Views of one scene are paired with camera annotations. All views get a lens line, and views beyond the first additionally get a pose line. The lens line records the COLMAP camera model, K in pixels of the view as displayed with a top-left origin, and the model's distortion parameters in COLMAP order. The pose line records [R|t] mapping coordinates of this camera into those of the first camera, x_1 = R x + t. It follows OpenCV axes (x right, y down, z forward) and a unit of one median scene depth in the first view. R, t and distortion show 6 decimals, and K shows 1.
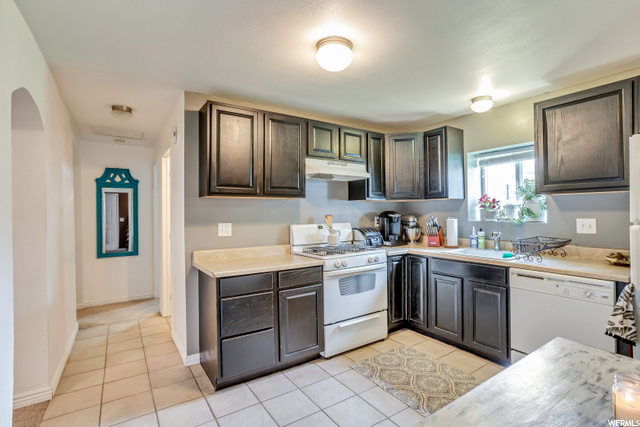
lens RADIAL K [[307.1, 0, 320.0], [0, 307.1, 213.5], [0, 0, 1]] dist [0.001099, 0.000348]
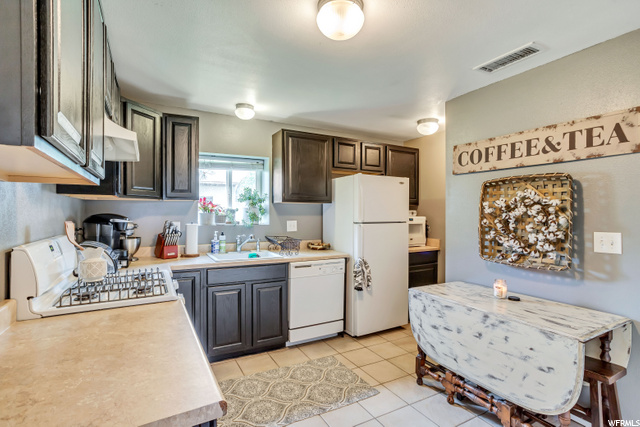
lens RADIAL K [[324.0, 0, 320.0], [0, 324.0, 213.5], [0, 0, 1]] dist [0.001943, 0.002046]
pose [[0.101707, 0.004527, 0.994804, -0.593762], [-0.000379, 0.999990, -0.004512, -0.009805], [-0.994814, 0.000082, 0.101707, 0.706736]]
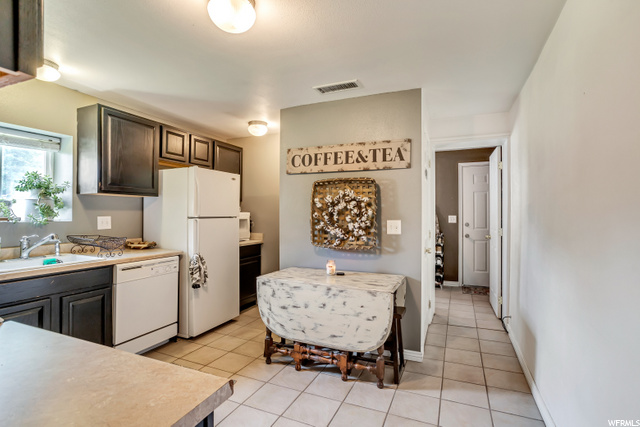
lens RADIAL K [[326.8, 0, 321.3], [0, 326.8, 207.4], [0, 0, 1]] dist [-0.002845, 0.000618]
pose [[-0.509388, 0.019371, 0.860319, -0.609924], [0.001295, 0.999763, -0.021744, 0.010631], [-0.860536, -0.009962, -0.509292, 0.905758]]
